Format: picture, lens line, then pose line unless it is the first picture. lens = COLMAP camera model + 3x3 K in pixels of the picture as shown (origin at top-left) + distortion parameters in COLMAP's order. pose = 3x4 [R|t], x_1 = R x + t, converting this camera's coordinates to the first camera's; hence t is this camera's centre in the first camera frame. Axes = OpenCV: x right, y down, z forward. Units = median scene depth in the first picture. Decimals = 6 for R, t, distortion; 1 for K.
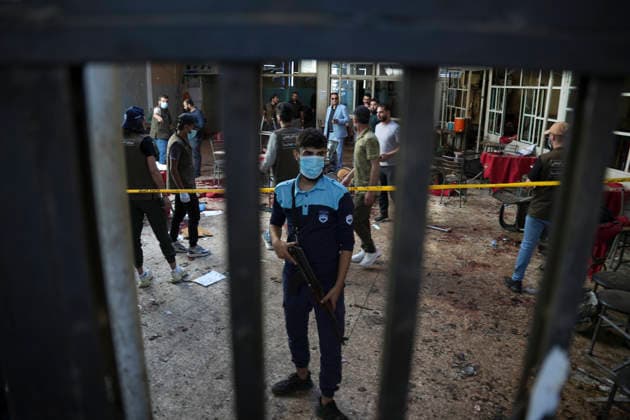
lens RADIAL K [[429.3, 0, 315.0], [0, 429.3, 210.0], [0, 0, 1]] dist [-0.184234, 0.129530]
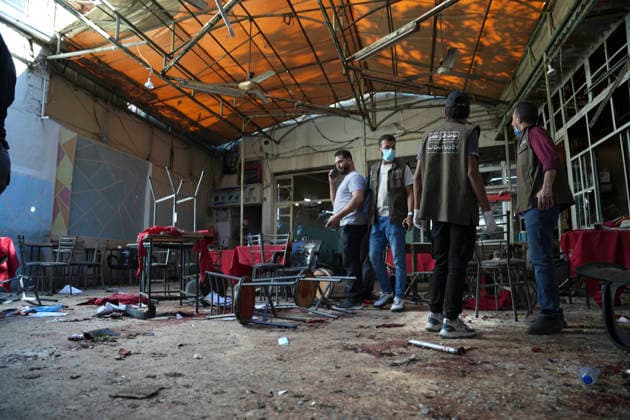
lens RADIAL K [[430.0, 0, 315.0], [0, 430.0, 210.0], [0, 0, 1]] dist [-0.166342, 0.113298]
pose [[0.974327, -0.043502, -0.220896, 0.147940], [-0.048108, 0.918264, -0.393035, 0.045975], [0.219939, 0.393571, 0.892597, 0.310321]]
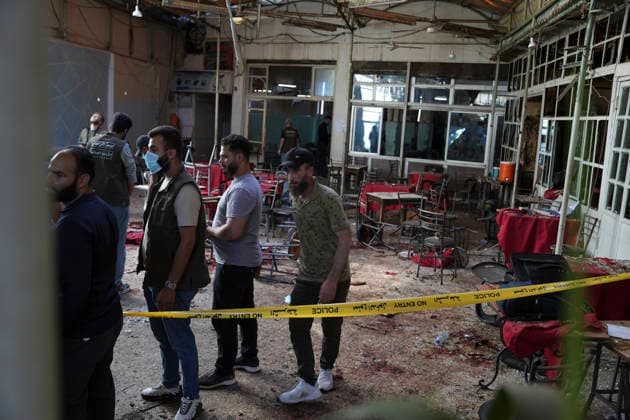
lens RADIAL K [[557.2, 0, 315.0], [0, 557.2, 210.0], [0, 0, 1]] dist [-0.051442, 0.009366]
pose [[0.986982, 0.067688, -0.145891, 0.168124], [-0.084792, 0.989810, -0.114398, -0.003244], [0.136661, 0.125279, 0.982664, 0.034736]]
